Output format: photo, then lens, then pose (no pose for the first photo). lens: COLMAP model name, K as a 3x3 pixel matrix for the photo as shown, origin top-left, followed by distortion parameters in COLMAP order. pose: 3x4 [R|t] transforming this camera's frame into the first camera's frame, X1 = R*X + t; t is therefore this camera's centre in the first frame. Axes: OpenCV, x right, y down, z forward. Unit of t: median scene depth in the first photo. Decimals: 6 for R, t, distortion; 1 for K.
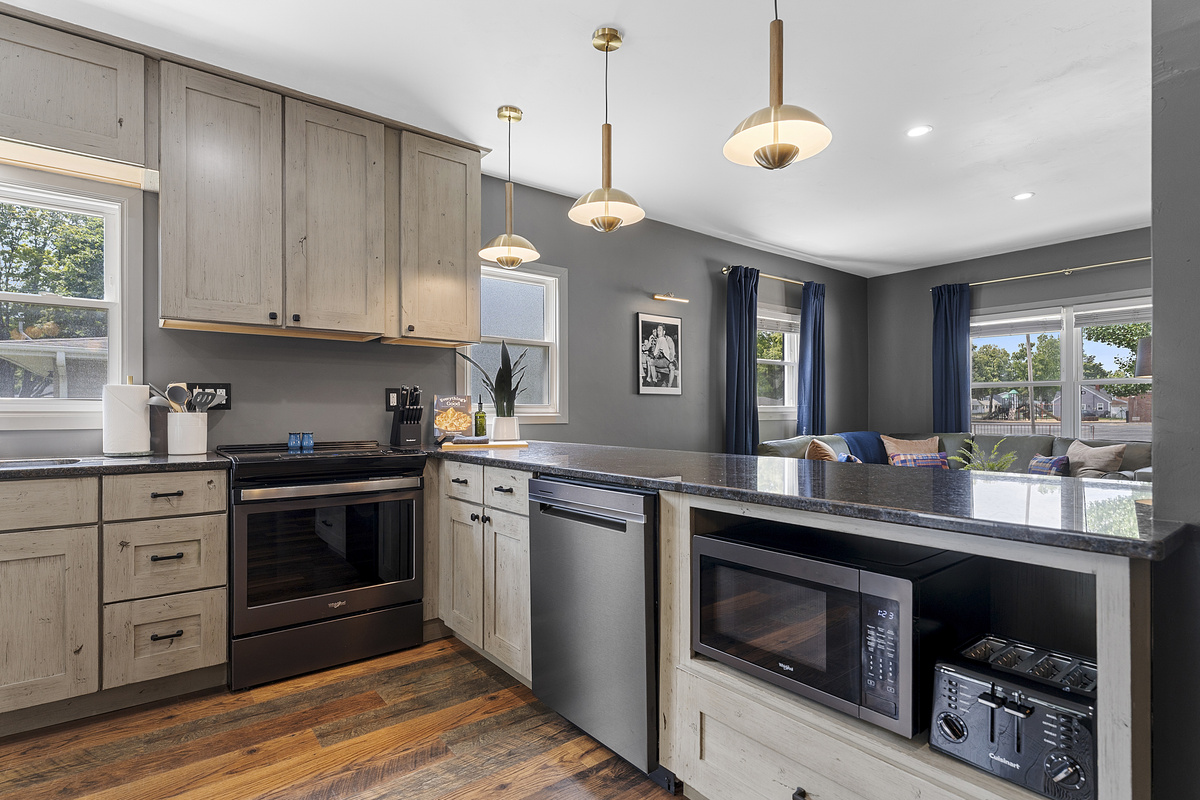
lens RADIAL K [[590.1, 0, 596.5], [0, 590.1, 408.4], [0, 0, 1]] dist [0.002359, -0.001300]
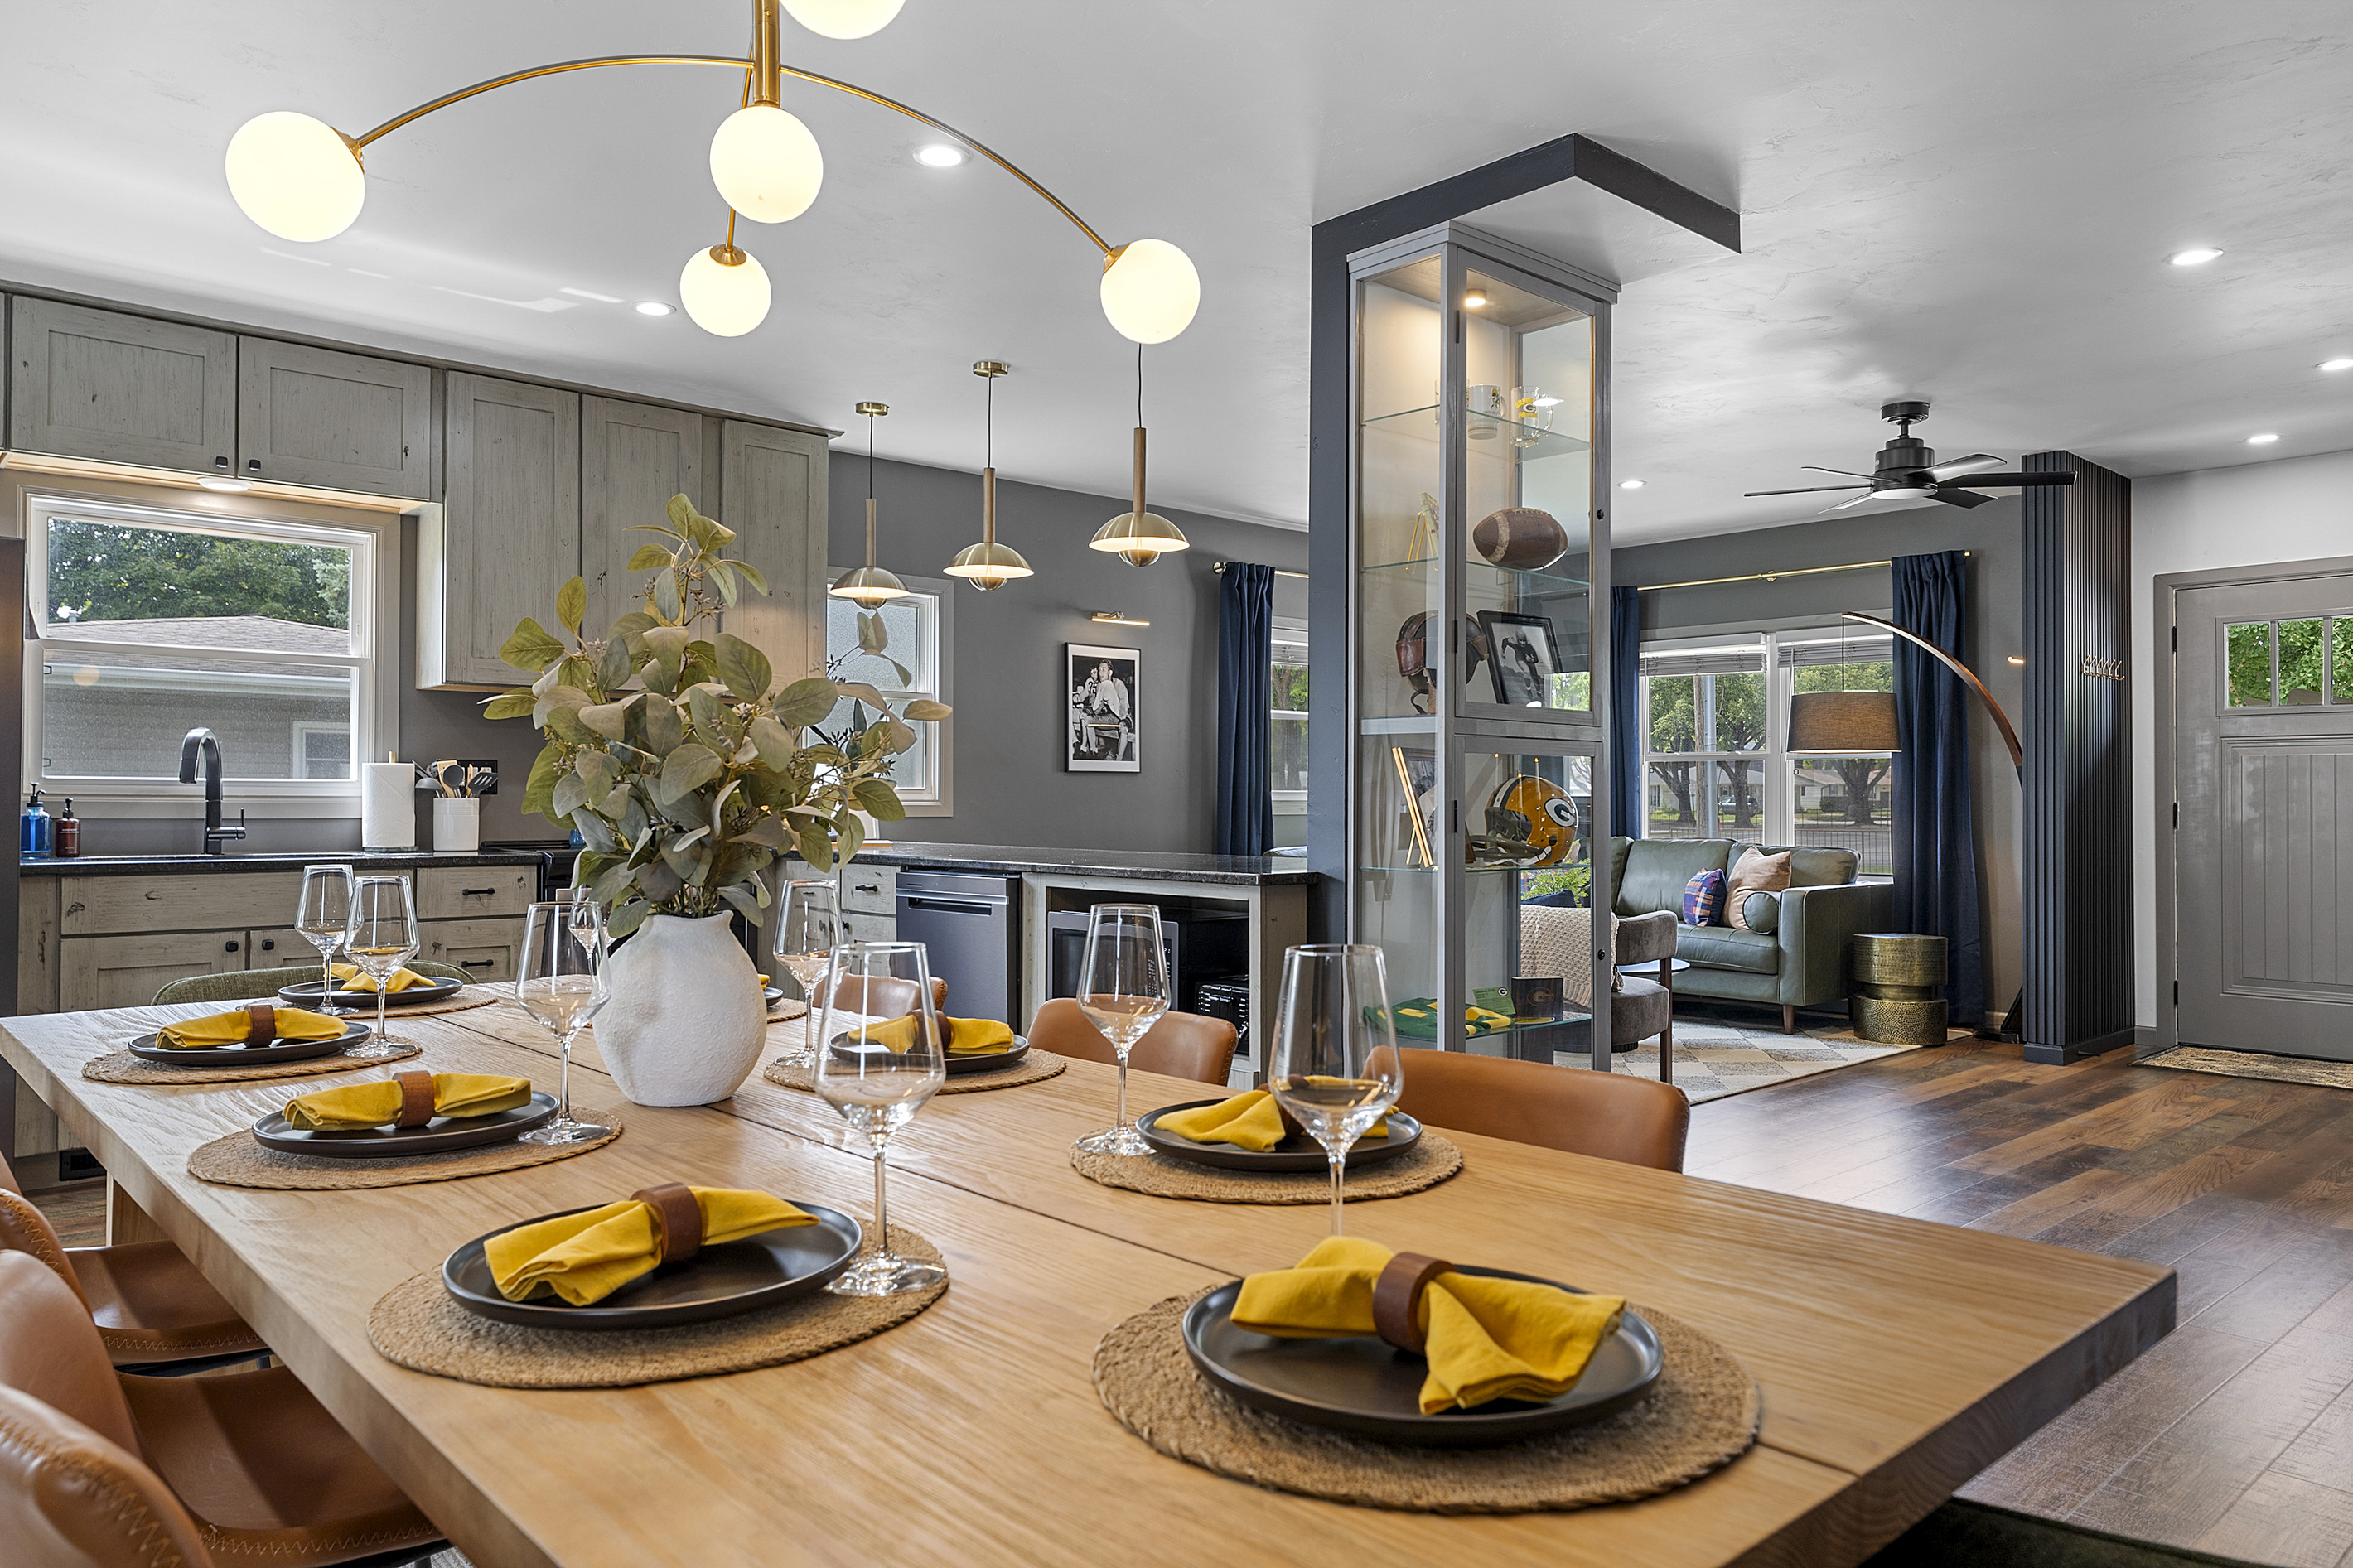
lens RADIAL K [[1584.1, 0, 1176.5], [0, 1584.1, 772.9], [0, 0, 1]] dist [0.005380, -0.002107]
pose [[0.997500, 0.005695, 0.070431, 0.071408], [-0.004966, 0.999932, -0.010524, -0.005636], [-0.070486, 0.010148, 0.997461, -0.731411]]
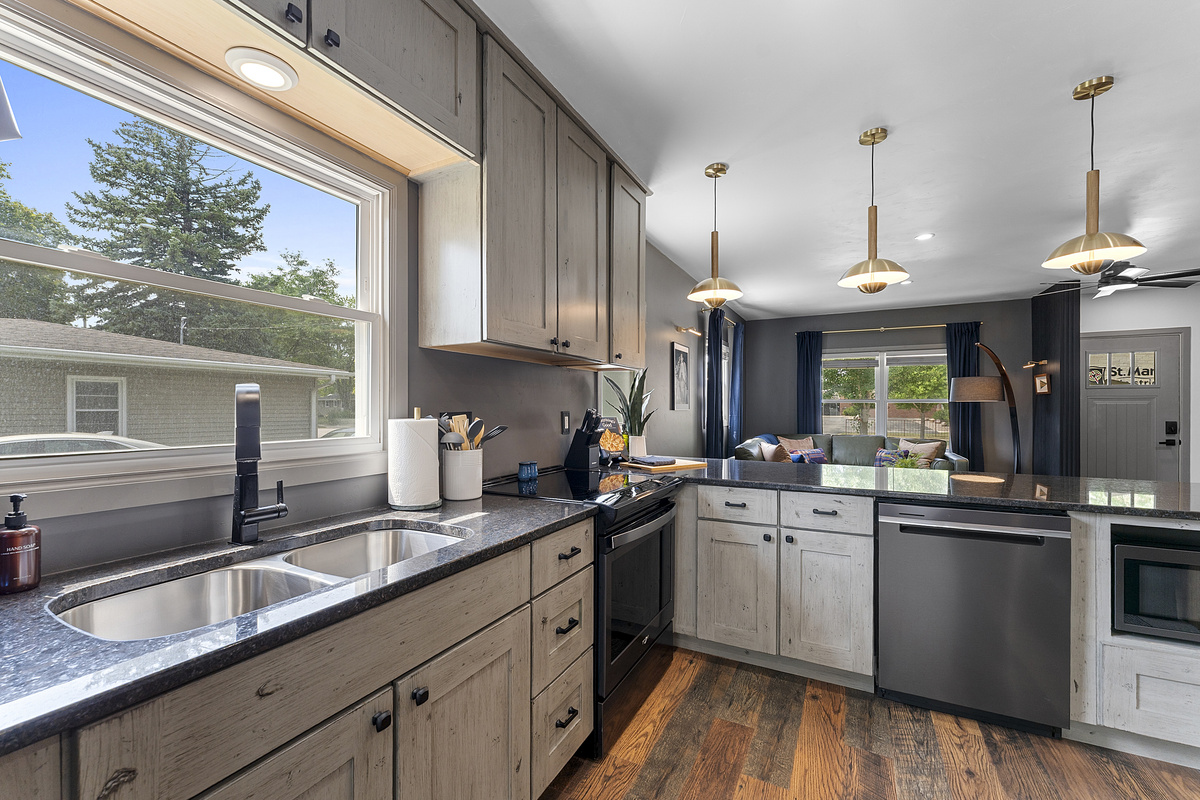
lens RADIAL K [[486.1, 0, 589.6], [0, 486.1, 406.1], [0, 0, 1]] dist [-0.000164, -0.000087]
pose [[0.911408, 0.002693, 0.411495, -0.509832], [-0.004452, 0.999985, 0.003315, -0.036560], [-0.411480, -0.004853, 0.911406, 0.177427]]
